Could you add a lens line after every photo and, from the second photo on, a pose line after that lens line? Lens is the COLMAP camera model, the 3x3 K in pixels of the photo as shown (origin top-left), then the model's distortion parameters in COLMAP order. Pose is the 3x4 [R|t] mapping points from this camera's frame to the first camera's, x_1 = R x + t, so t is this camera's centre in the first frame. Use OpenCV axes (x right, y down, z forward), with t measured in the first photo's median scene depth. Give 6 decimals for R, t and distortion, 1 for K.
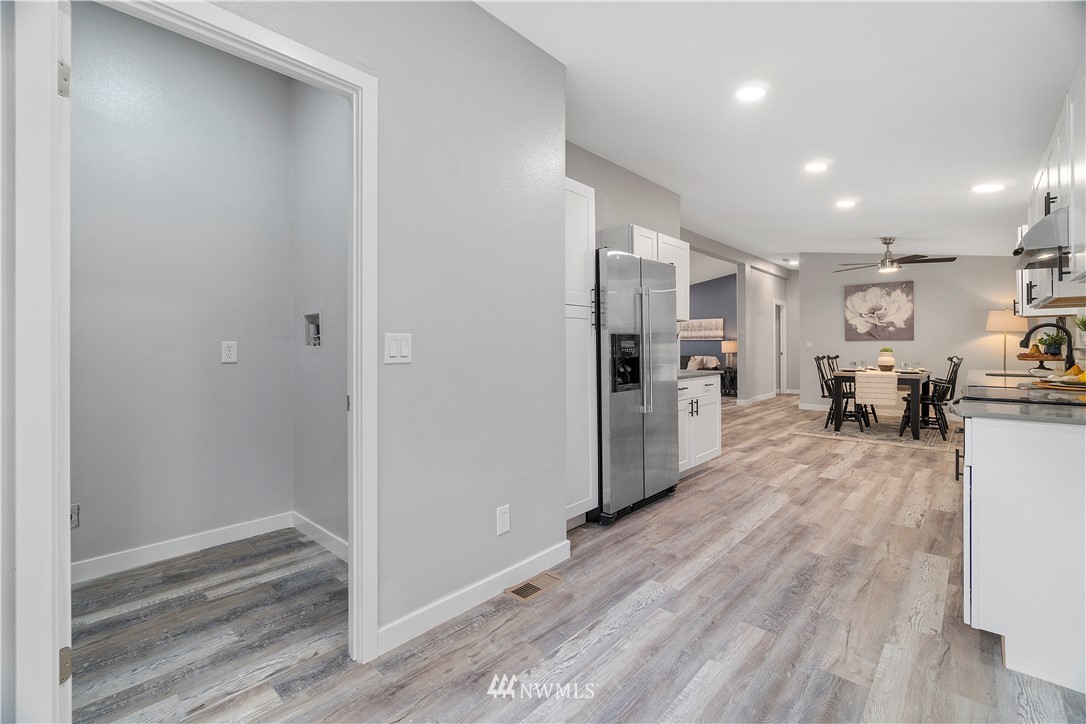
lens RADIAL K [[476.5, 0, 540.2], [0, 476.5, 353.3], [0, 0, 1]] dist [-0.004219, -0.000325]
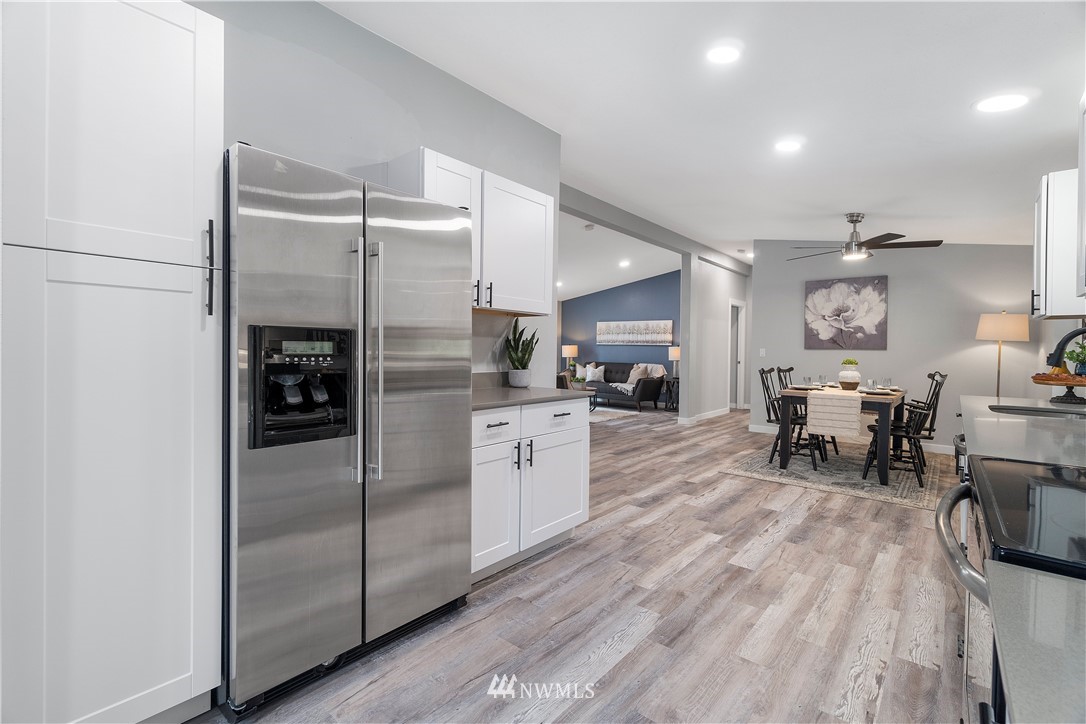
lens RADIAL K [[476.5, 0, 545.8], [0, 476.5, 359.7], [0, 0, 1]] dist [-0.004219, -0.000325]
pose [[0.999165, 0.018194, 0.036576, 0.234035], [-0.018501, 0.999796, 0.008063, -0.008630], [-0.036422, -0.008733, 0.999298, 0.280461]]
